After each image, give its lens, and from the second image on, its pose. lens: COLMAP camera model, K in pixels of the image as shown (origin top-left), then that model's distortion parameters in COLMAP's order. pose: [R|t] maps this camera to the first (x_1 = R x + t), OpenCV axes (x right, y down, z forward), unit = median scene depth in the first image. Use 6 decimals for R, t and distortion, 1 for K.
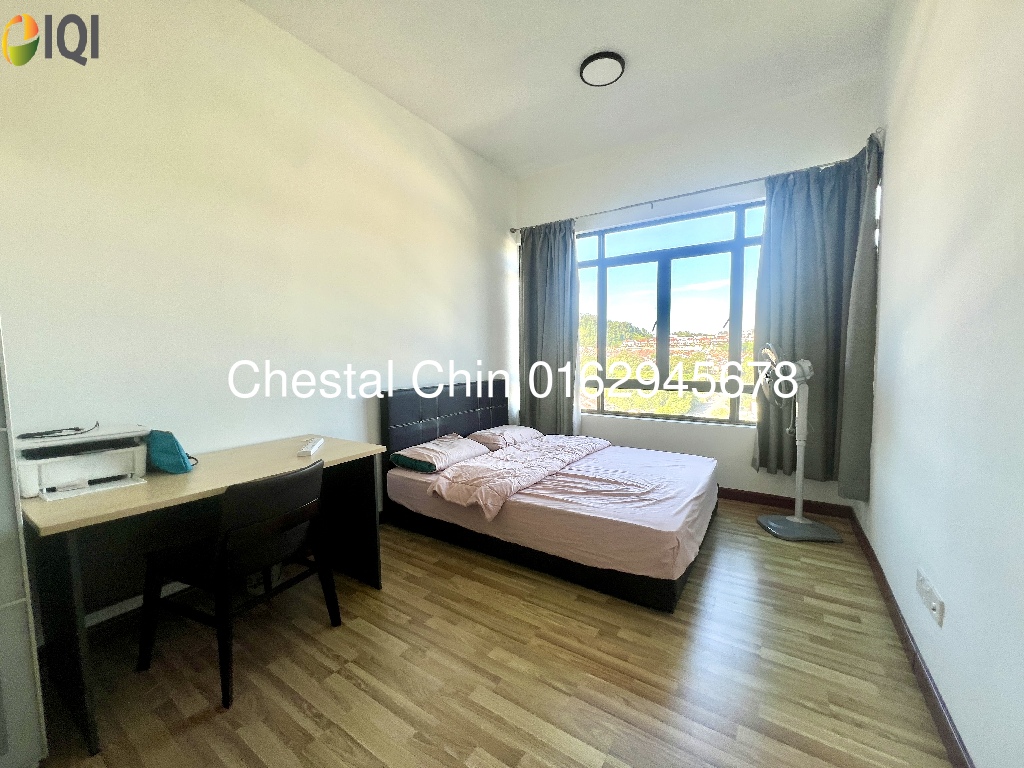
lens RADIAL K [[409.6, 0, 512.2], [0, 409.6, 381.9], [0, 0, 1]] dist [-0.003315, -0.000034]
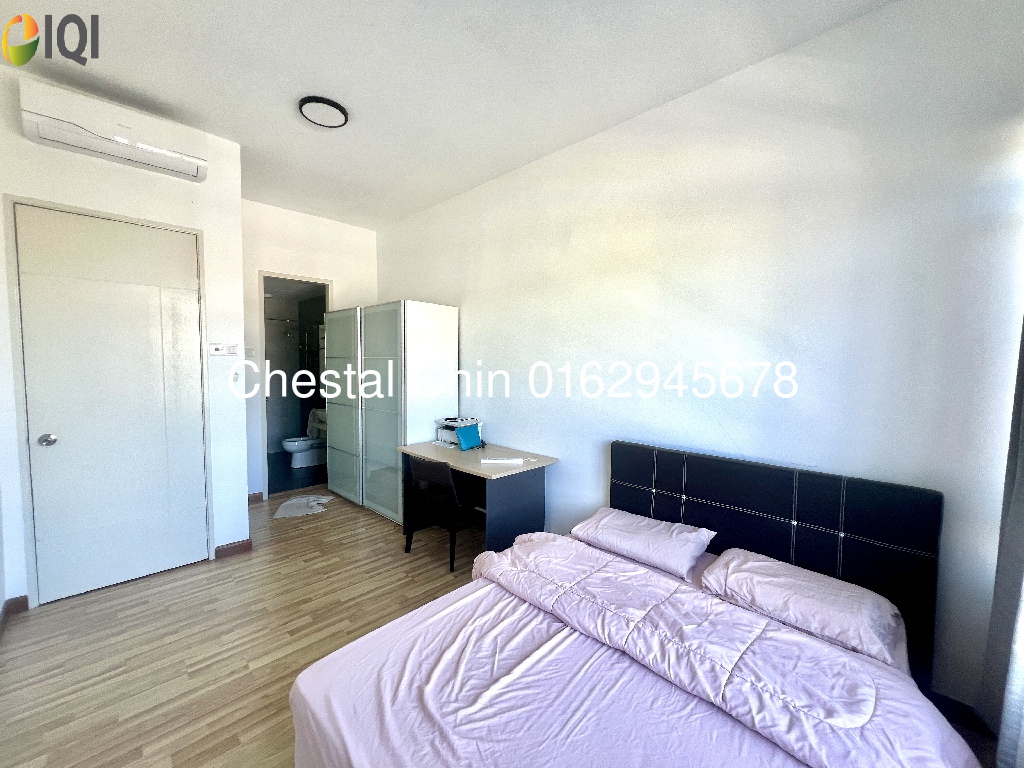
lens RADIAL K [[409.6, 0, 511.8], [0, 409.6, 382.2], [0, 0, 1]] dist [-0.003315, -0.000034]
pose [[-0.196622, 0.063681, -0.978409, 0.768720], [-0.067414, 0.994649, 0.078286, -0.199978], [0.978159, 0.081351, -0.191277, 1.113776]]
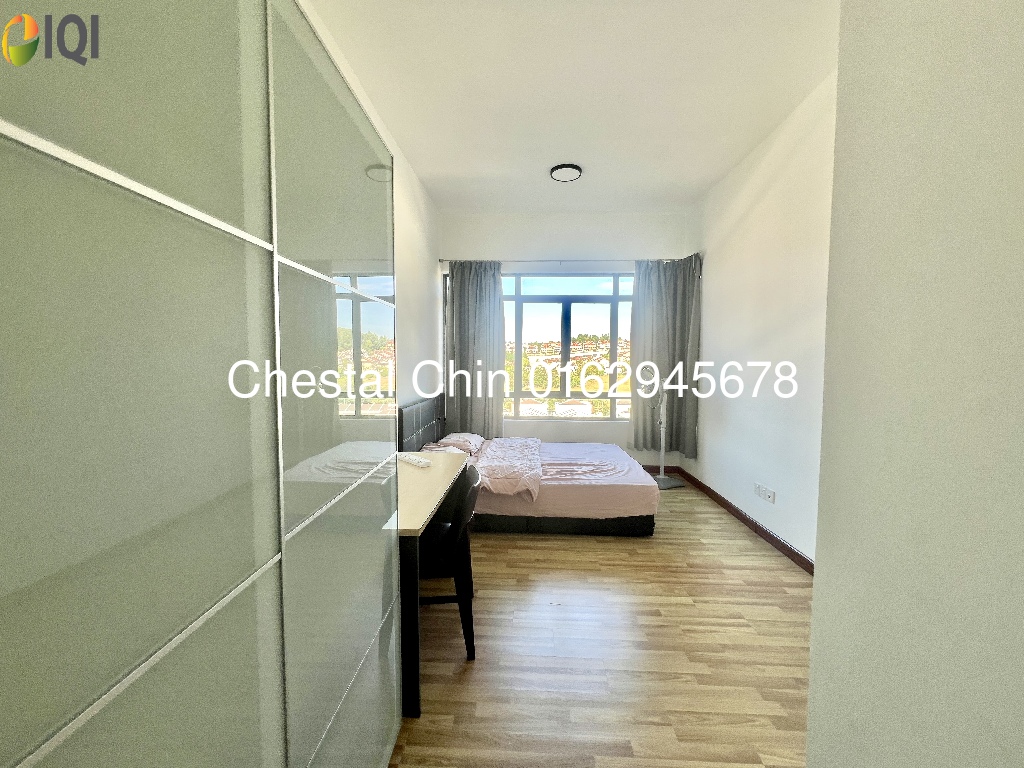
lens RADIAL K [[409.6, 0, 510.9], [0, 409.6, 383.4], [0, 0, 1]] dist [-0.003315, -0.000034]
pose [[0.860918, -0.011054, 0.508624, -0.721062], [0.015496, 0.999870, -0.004498, -0.040726], [-0.508509, 0.011754, 0.860977, -0.112013]]
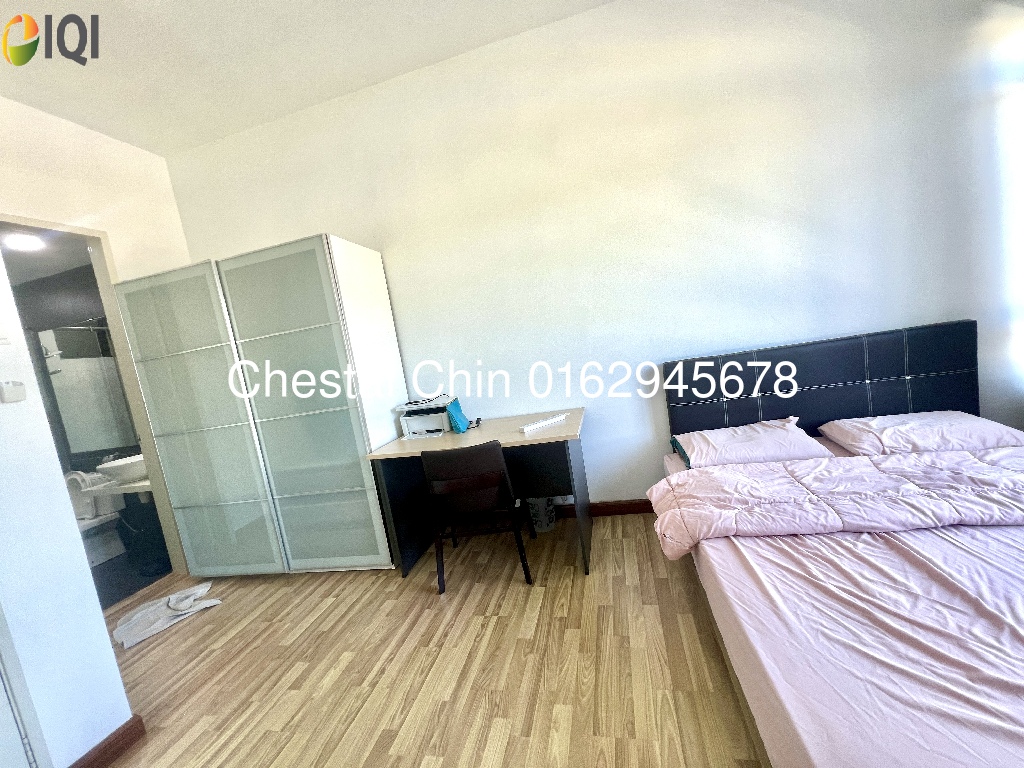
lens RADIAL K [[409.6, 0, 509.4], [0, 409.6, 380.4], [0, 0, 1]] dist [-0.003315, -0.000034]
pose [[0.341611, 0.045992, -0.938715, 0.454583], [0.099070, 0.991475, 0.084630, -0.052816], [0.934605, -0.121909, 0.334142, 0.481488]]
